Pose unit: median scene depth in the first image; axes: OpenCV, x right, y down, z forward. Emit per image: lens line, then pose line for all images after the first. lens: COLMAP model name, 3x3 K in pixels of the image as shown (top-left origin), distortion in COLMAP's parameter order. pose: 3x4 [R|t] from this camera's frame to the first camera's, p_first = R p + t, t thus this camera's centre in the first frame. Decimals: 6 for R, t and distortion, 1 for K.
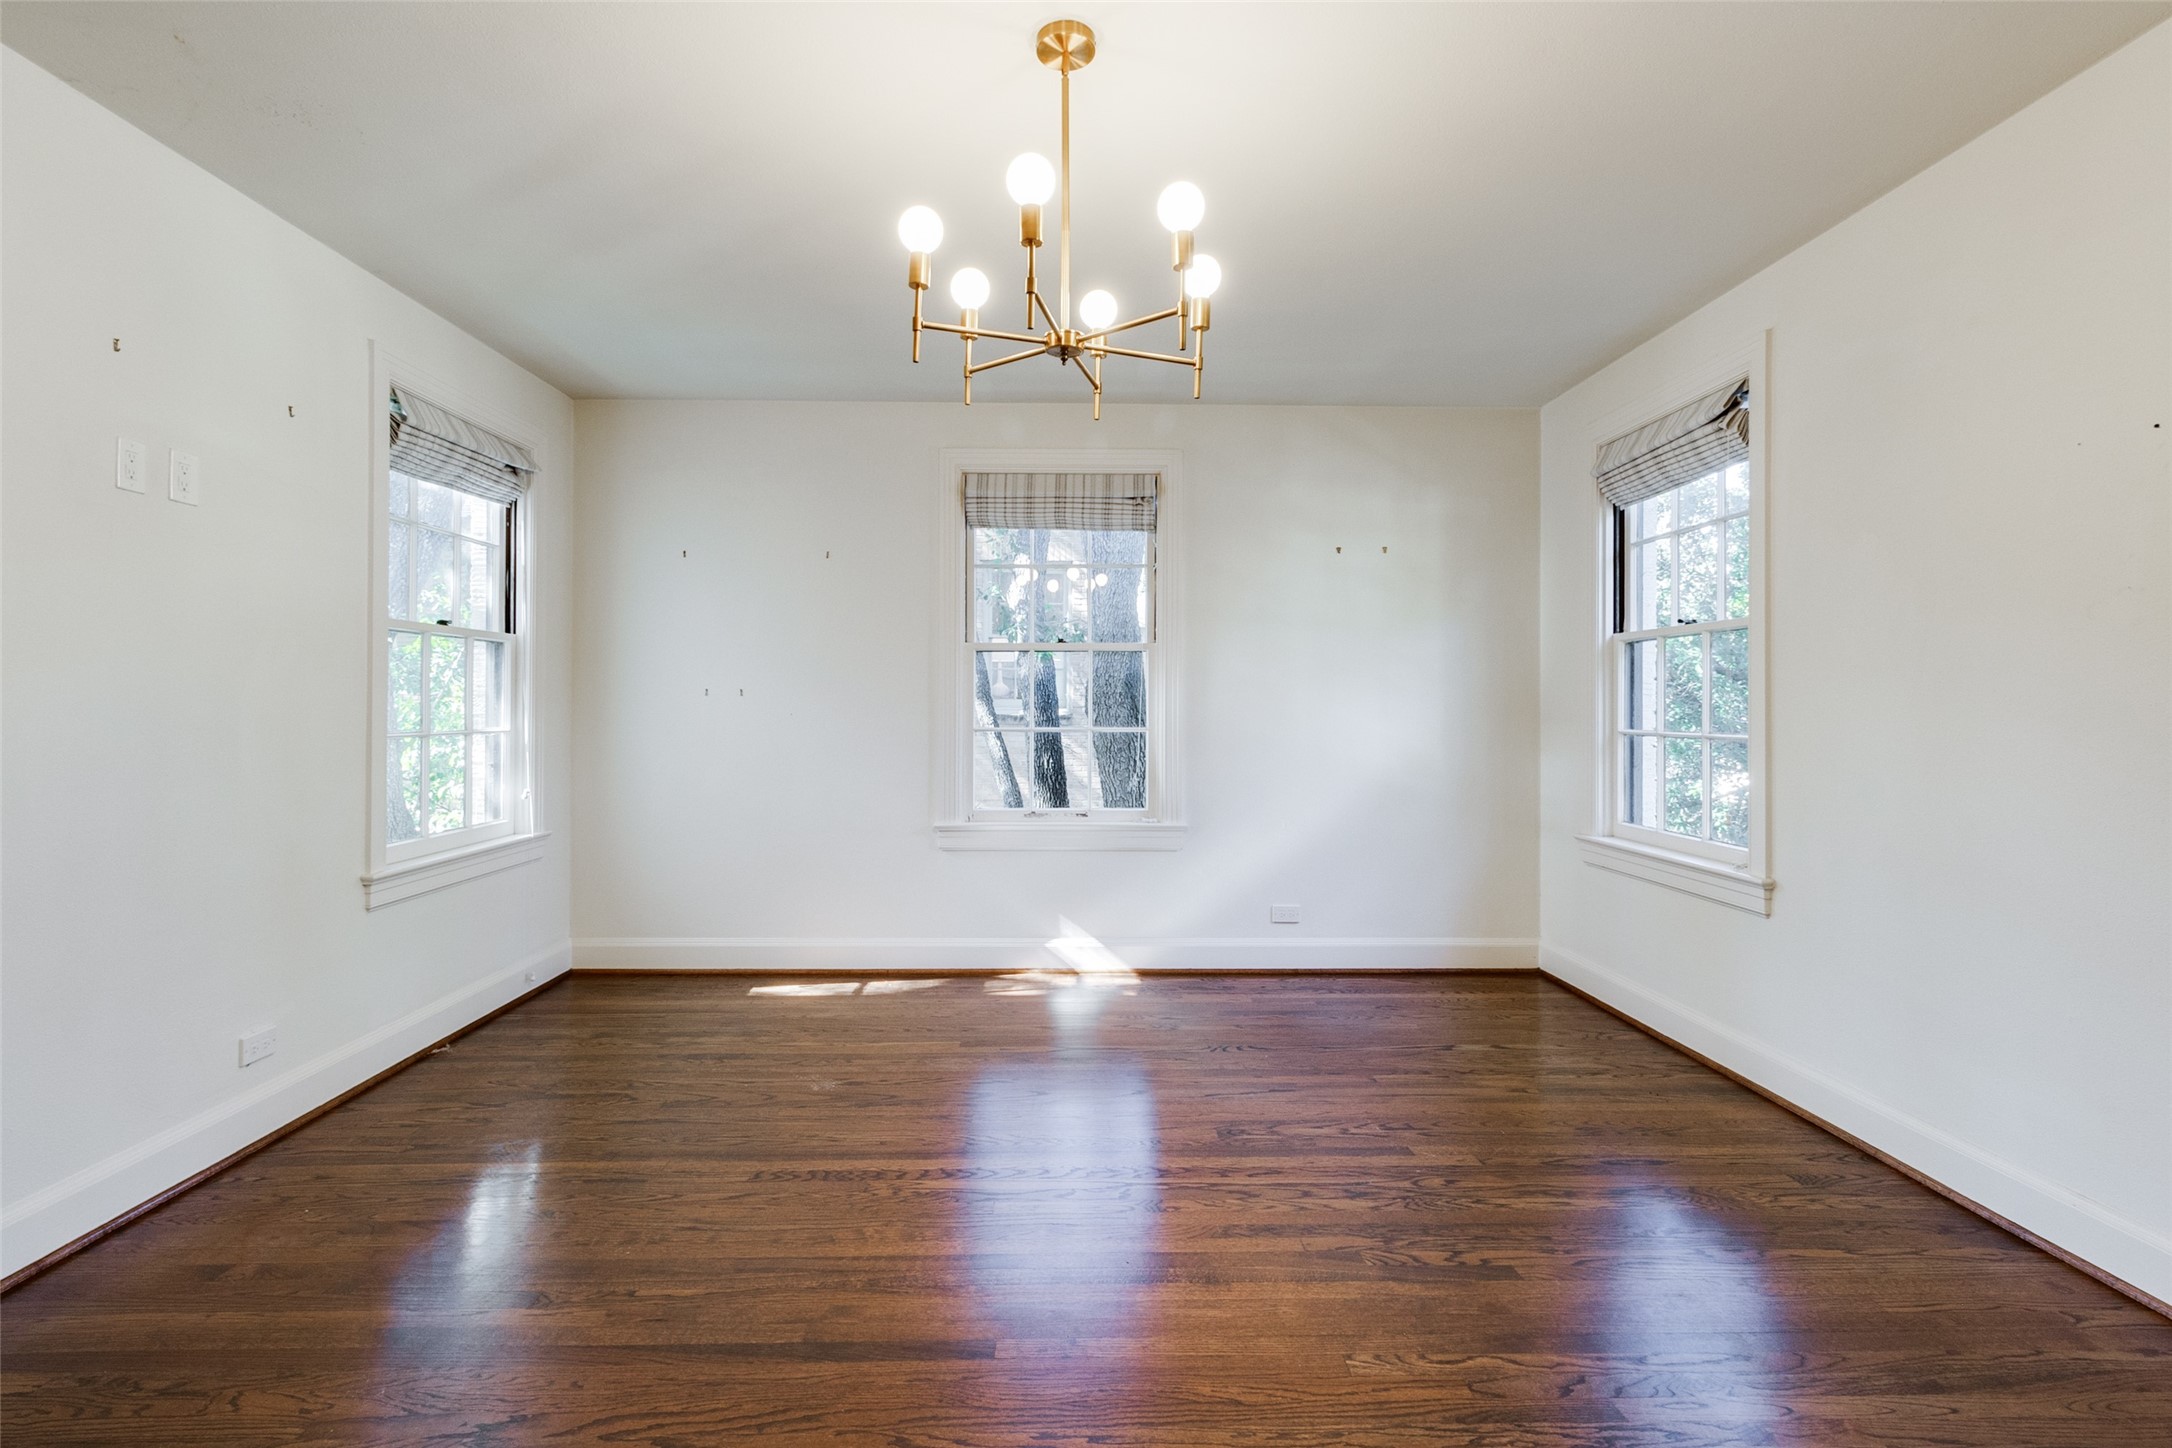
lens RADIAL K [[1015.9, 0, 1084.2], [0, 1015.9, 689.1], [0, 0, 1]] dist [0.001412, 0.000299]
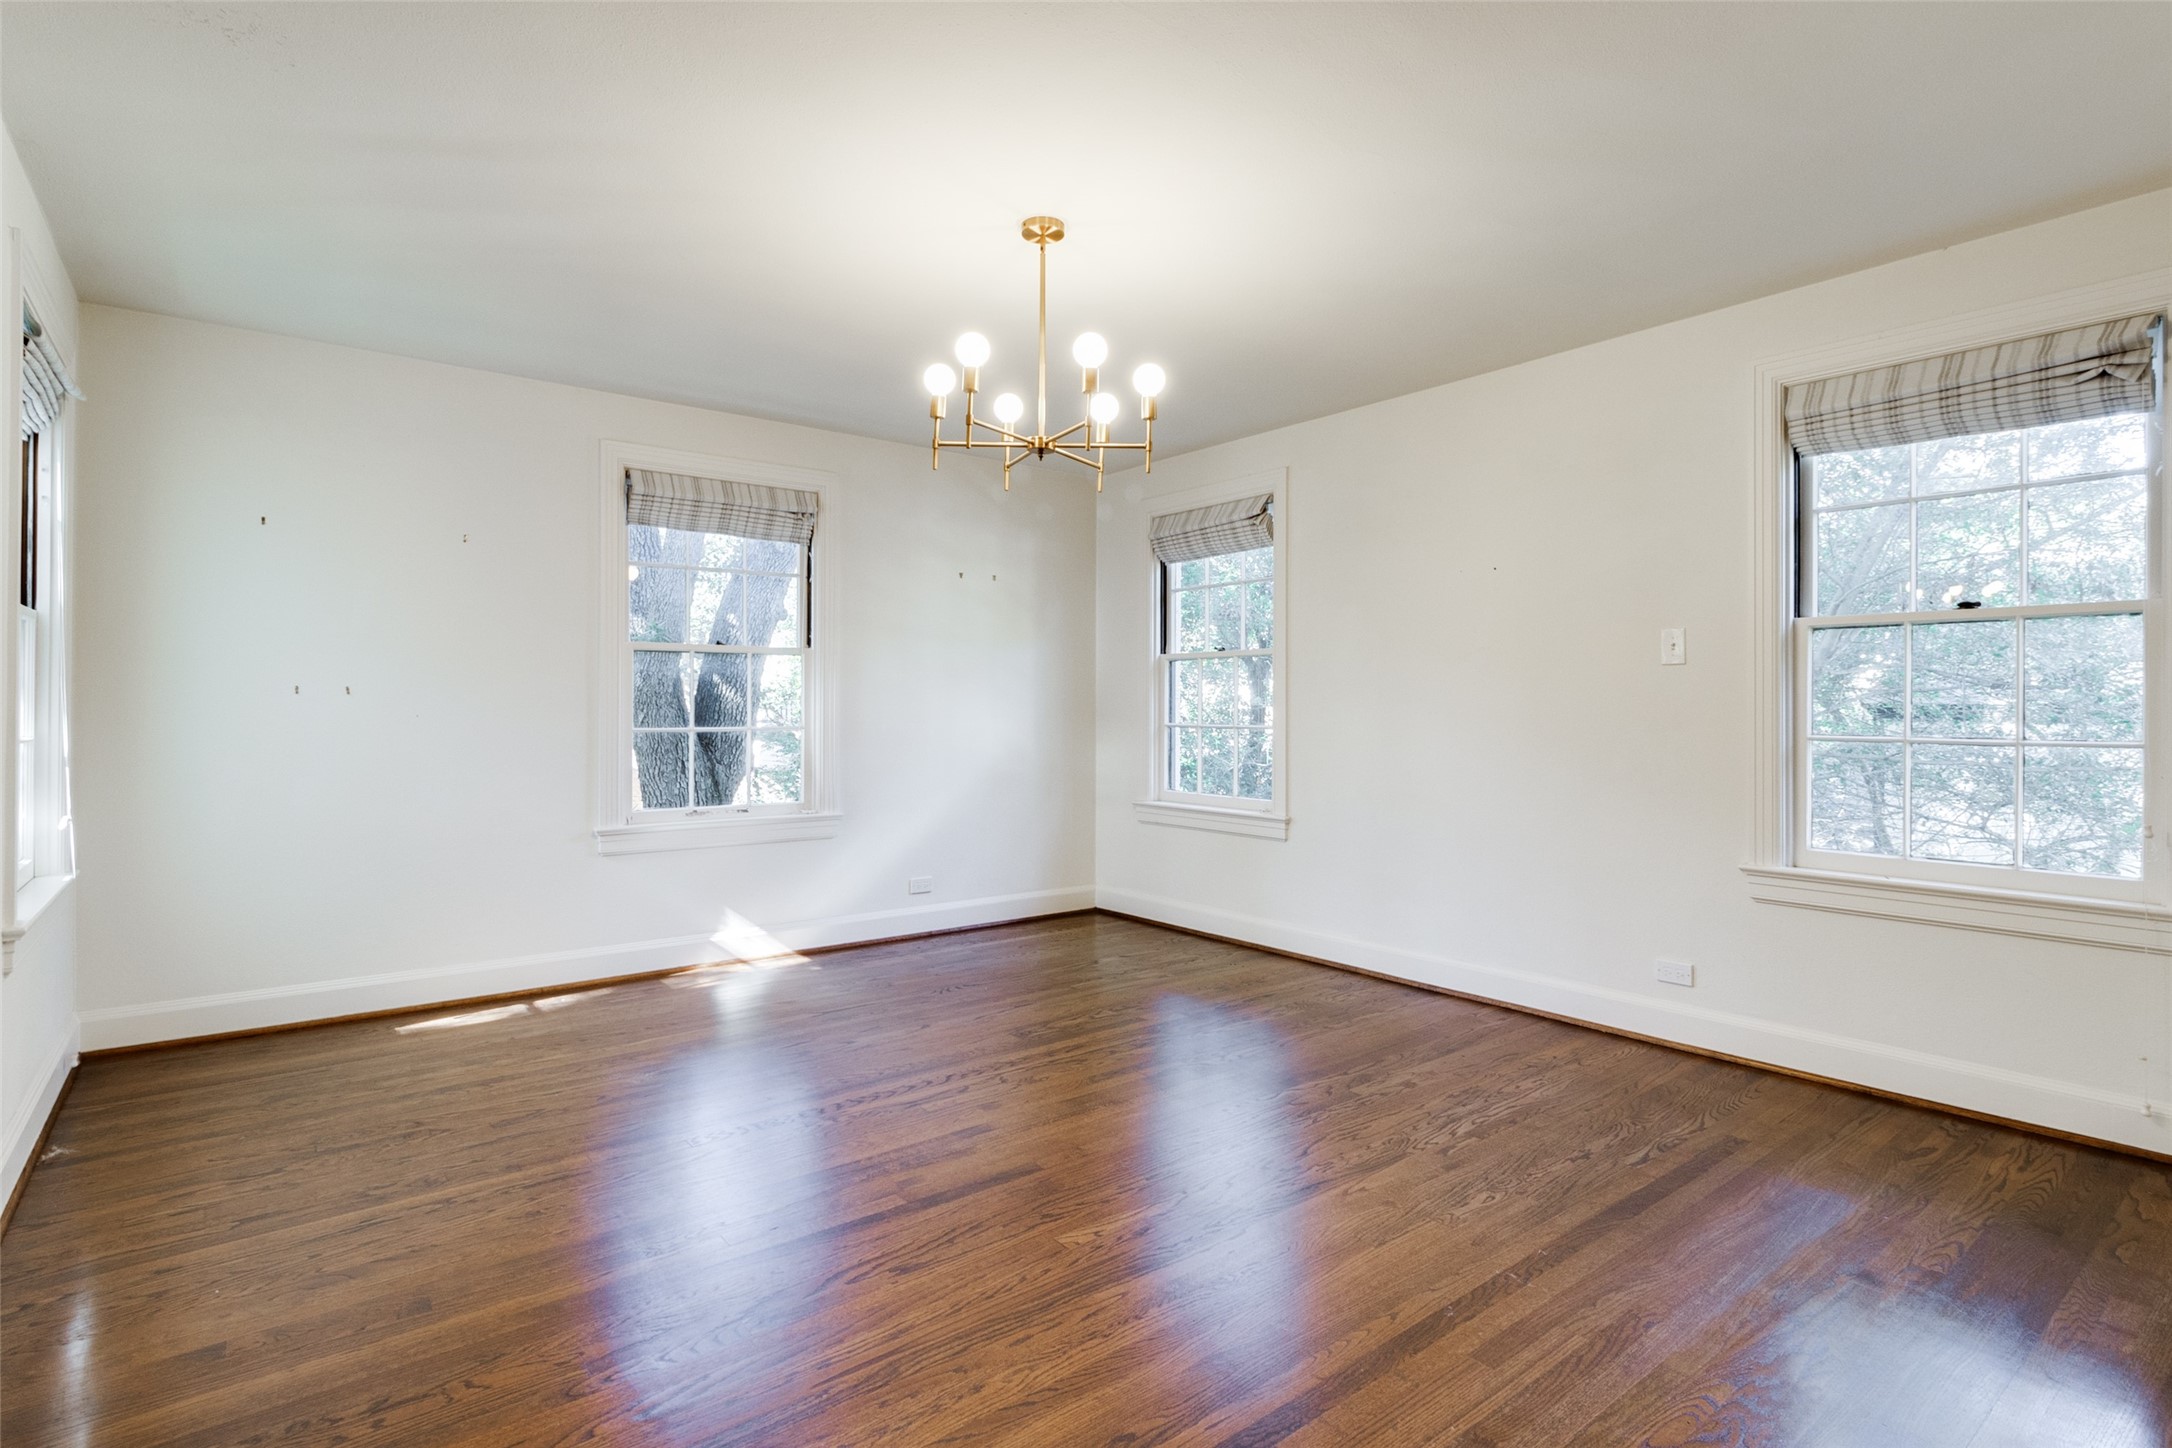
lens RADIAL K [[1069.1, 0, 1096.2], [0, 1069.1, 682.3], [0, 0, 1]] dist [-0.001878, -0.002601]
pose [[0.795010, 0.013270, 0.606451, -0.410788], [-0.010988, 0.999912, -0.007476, -0.004058], [-0.606497, -0.000720, 0.795085, -0.098534]]
